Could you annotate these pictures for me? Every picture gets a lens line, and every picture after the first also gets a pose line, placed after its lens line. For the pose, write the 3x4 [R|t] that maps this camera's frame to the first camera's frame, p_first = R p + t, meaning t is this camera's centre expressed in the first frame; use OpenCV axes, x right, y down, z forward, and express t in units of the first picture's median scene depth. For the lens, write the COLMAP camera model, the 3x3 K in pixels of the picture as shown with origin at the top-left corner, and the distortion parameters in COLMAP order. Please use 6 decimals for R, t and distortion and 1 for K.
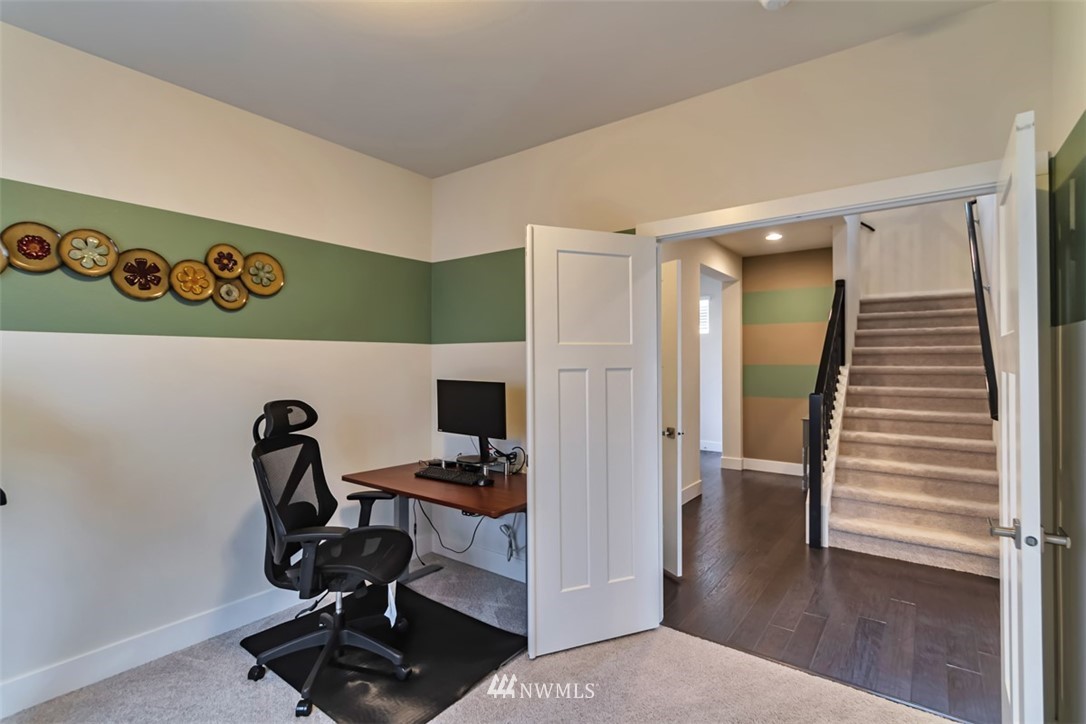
lens RADIAL K [[511.1, 0, 543.5], [0, 511.1, 356.6], [0, 0, 1]] dist [0.002119, -0.001388]
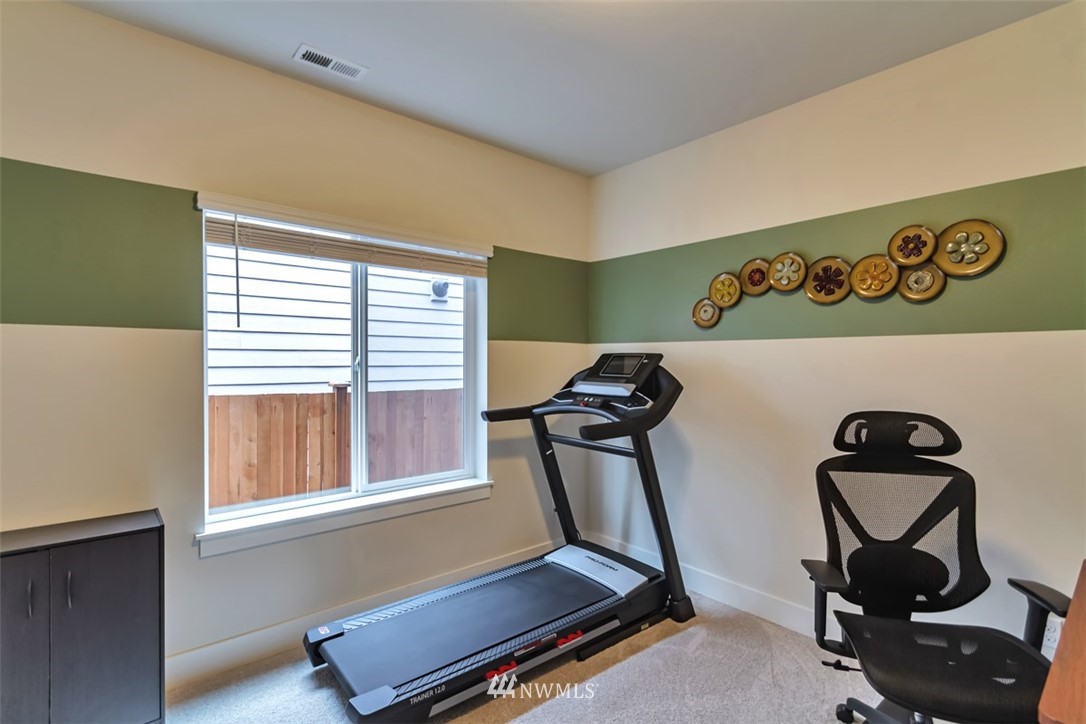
lens RADIAL K [[511.1, 0, 547.8], [0, 511.1, 360.3], [0, 0, 1]] dist [0.002119, -0.001388]
pose [[-0.215169, 0.001824, -0.976575, 0.356321], [0.005433, 0.999985, 0.000671, 0.002108], [0.976562, -0.005162, -0.215176, 0.602680]]
